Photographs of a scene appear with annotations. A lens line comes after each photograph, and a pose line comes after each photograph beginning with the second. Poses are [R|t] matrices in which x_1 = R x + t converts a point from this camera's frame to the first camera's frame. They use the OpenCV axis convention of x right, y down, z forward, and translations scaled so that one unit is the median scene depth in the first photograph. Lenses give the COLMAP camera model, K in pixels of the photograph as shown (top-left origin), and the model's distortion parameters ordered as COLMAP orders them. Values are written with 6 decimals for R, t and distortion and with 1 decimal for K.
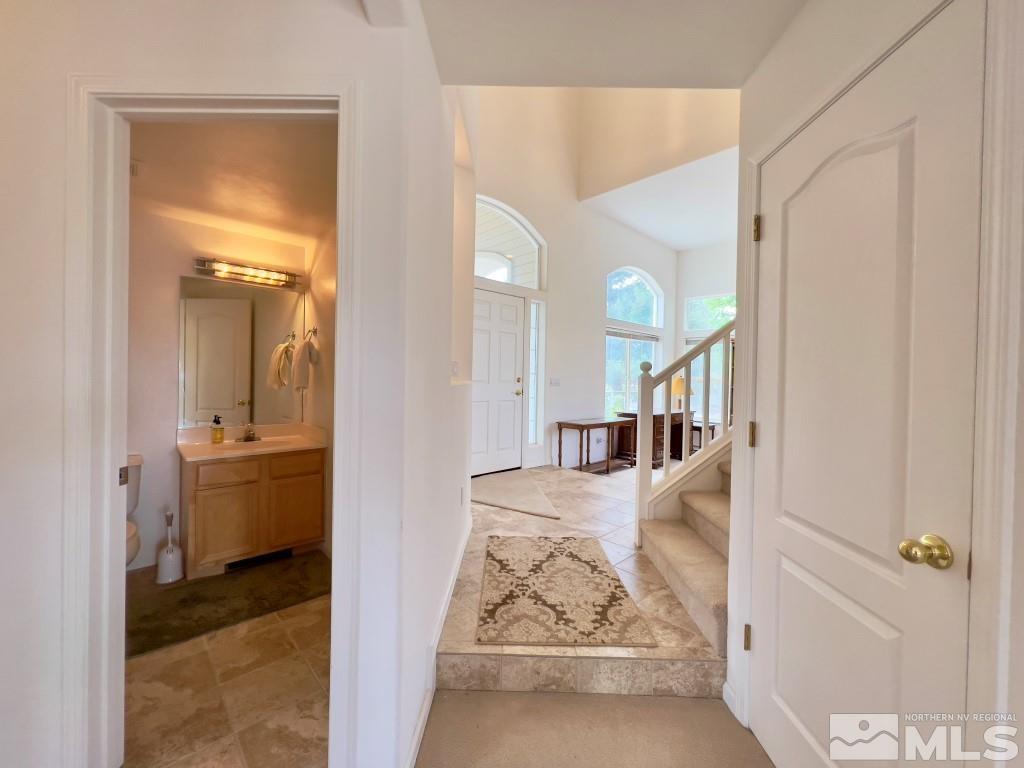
lens RADIAL K [[410.8, 0, 510.5], [0, 410.8, 382.0], [0, 0, 1]] dist [-0.000583, 0.000355]
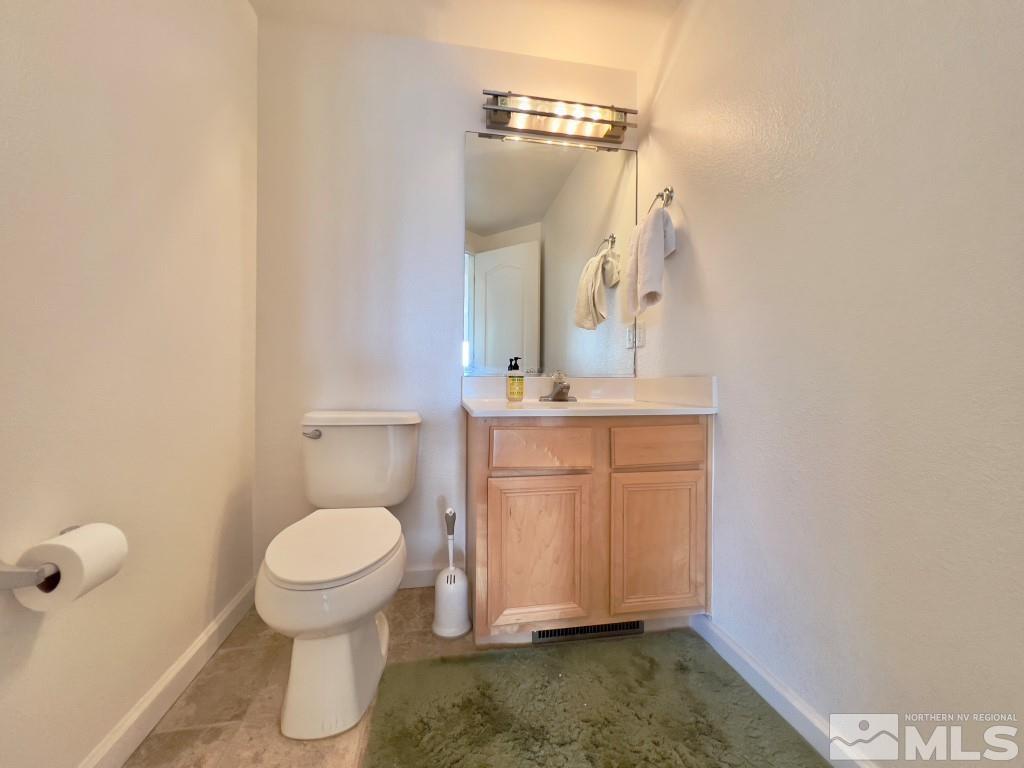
lens RADIAL K [[410.8, 0, 510.5], [0, 410.8, 382.0], [0, 0, 1]] dist [-0.000583, 0.000355]
pose [[0.835207, -0.017506, -0.549657, -0.414642], [0.003659, 0.999648, -0.026279, 0.144767], [0.549923, 0.019937, 0.834977, 0.529233]]
